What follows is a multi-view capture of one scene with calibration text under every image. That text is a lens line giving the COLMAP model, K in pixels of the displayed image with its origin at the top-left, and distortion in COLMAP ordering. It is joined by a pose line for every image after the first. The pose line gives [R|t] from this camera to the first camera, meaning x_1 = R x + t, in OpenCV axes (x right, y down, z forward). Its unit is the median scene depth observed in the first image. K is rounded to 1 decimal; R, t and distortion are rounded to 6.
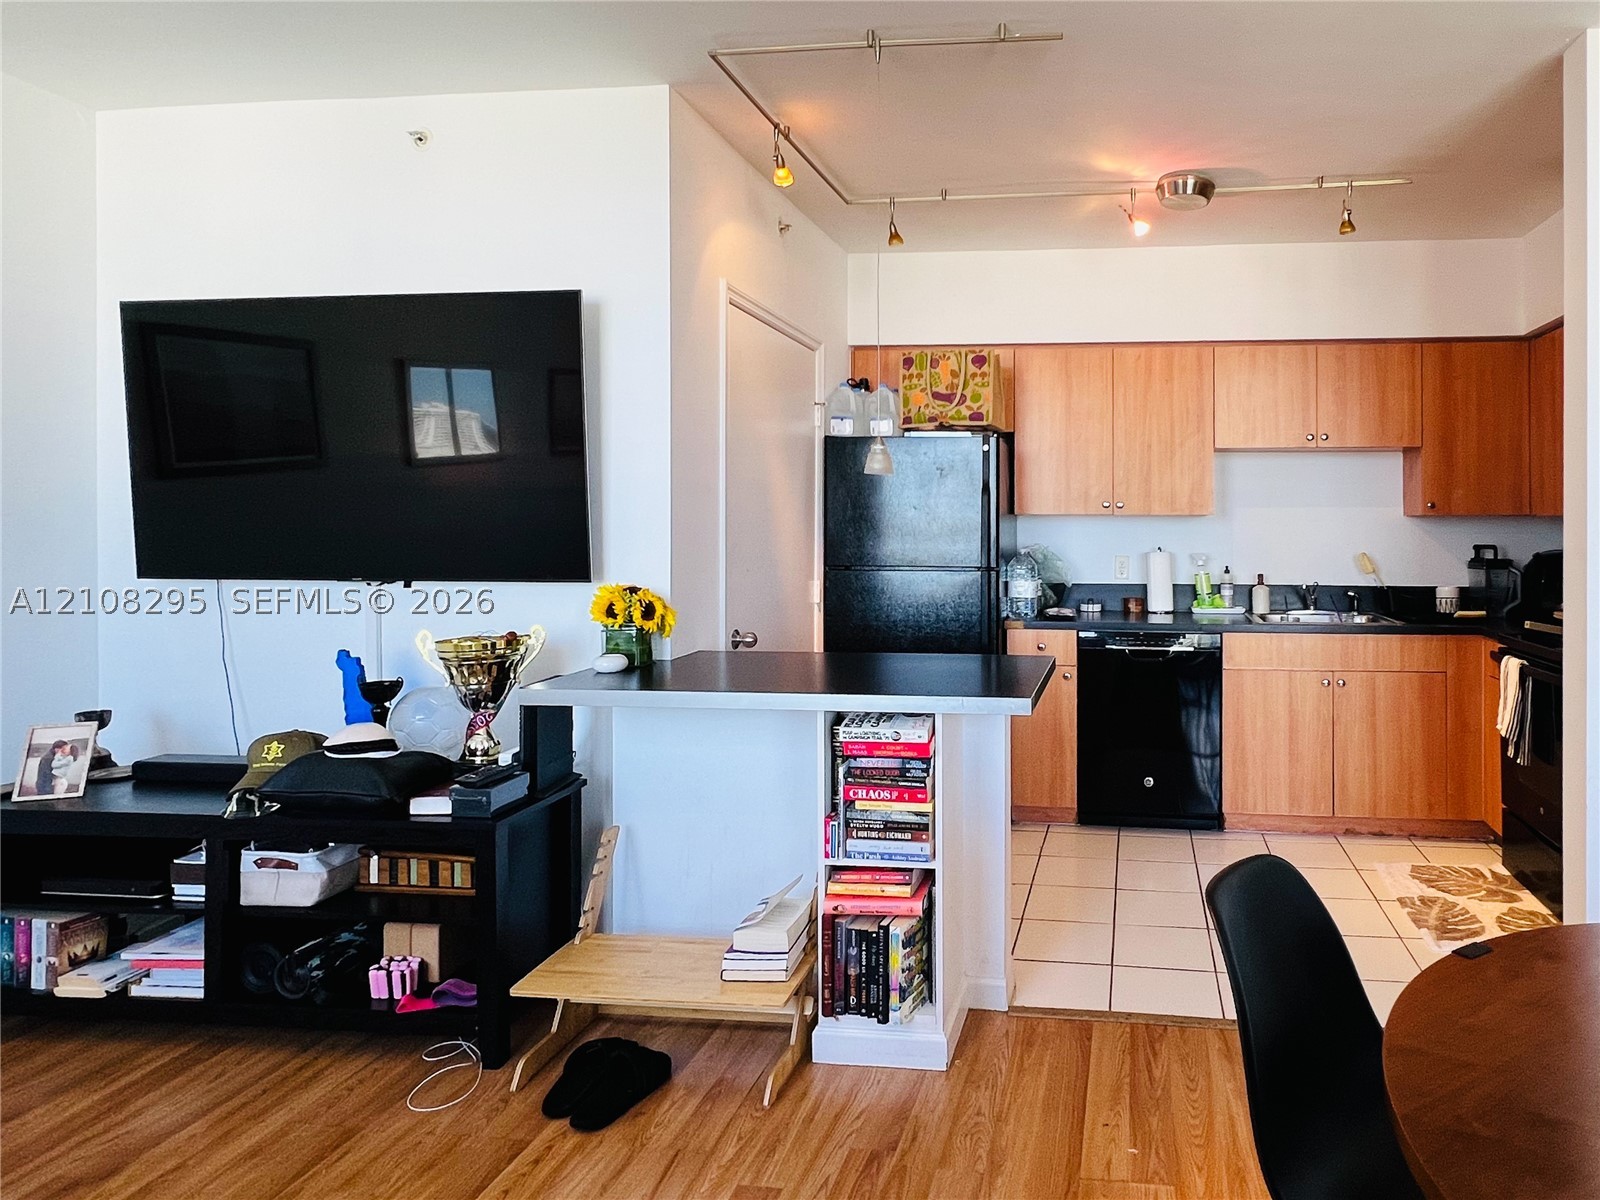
lens RADIAL K [[983.3, 0, 1031.4], [0, 983.3, 527.6], [0, 0, 1]] dist [0.000655, -0.001430]
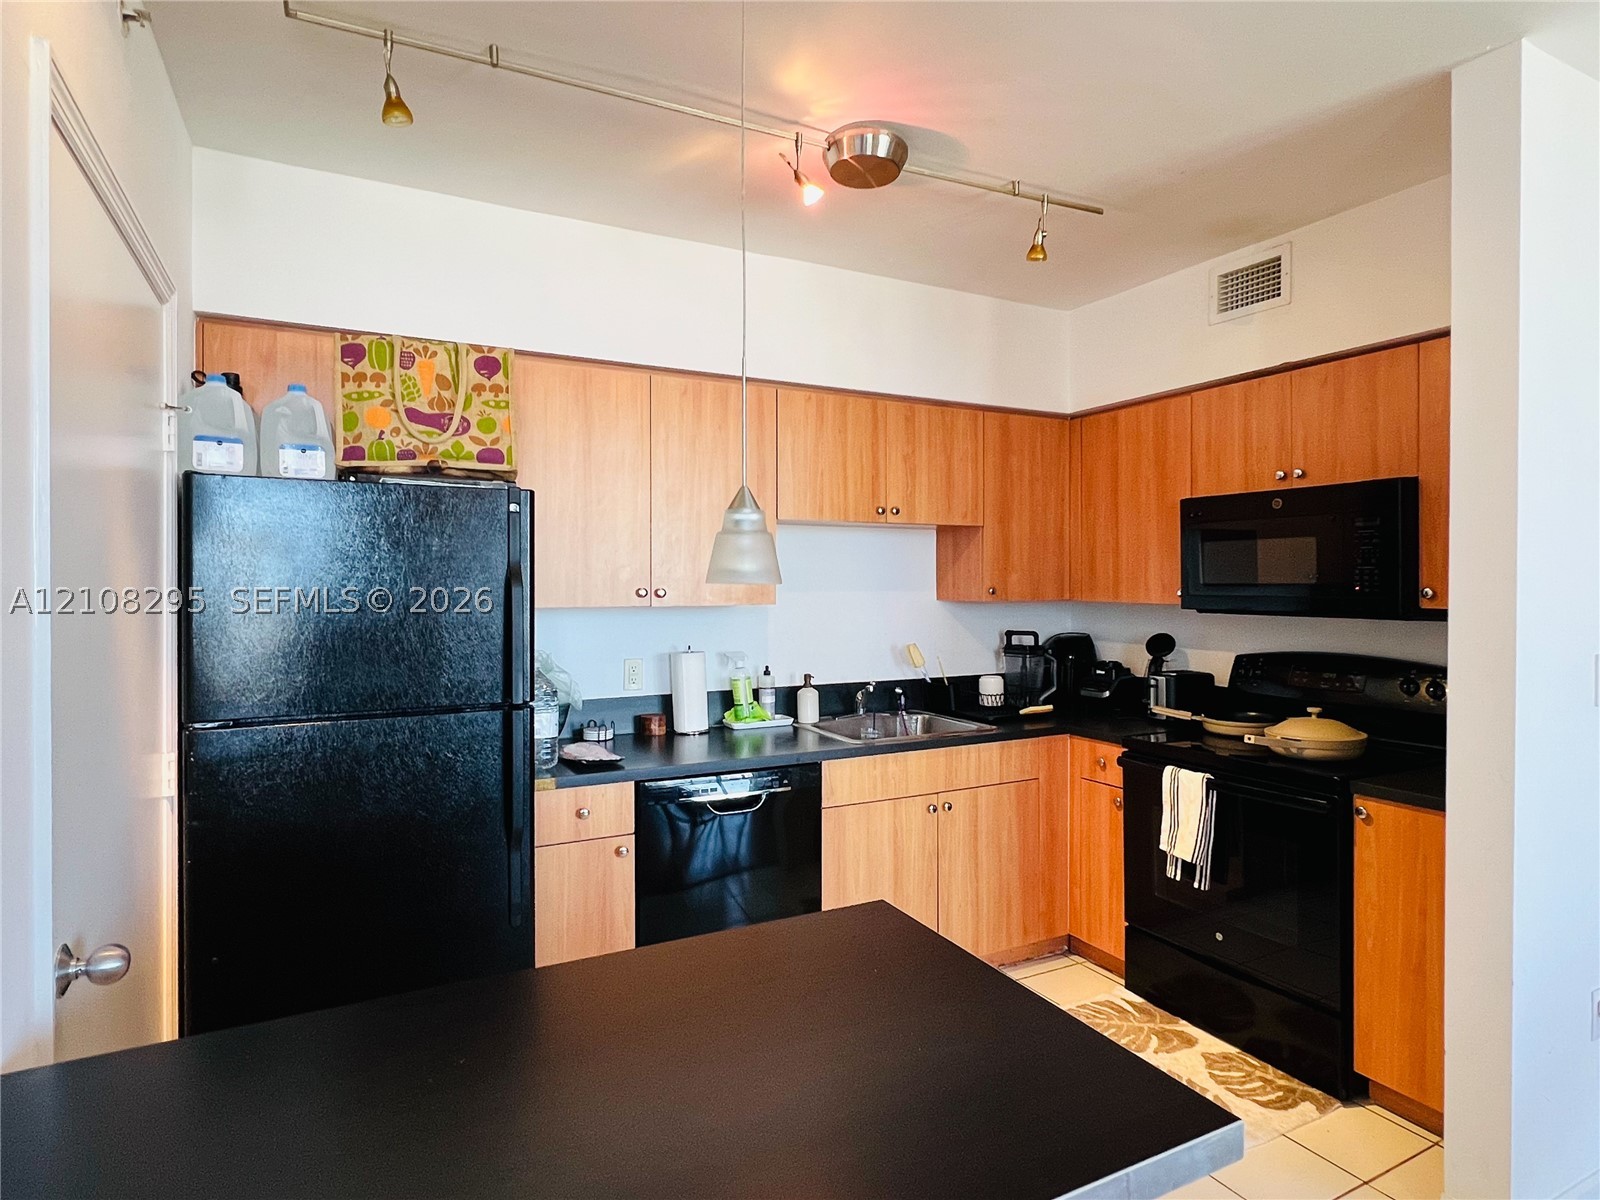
lens RADIAL K [[885.9, 0, 793.6], [0, 885.9, 581.3], [0, 0, 1]] dist [-0.001172, 0.000078]
pose [[0.823889, -0.006401, 0.566715, -0.209611], [0.004677, 0.999979, 0.004495, -0.036053], [-0.566732, -0.001053, 0.823902, 0.433282]]
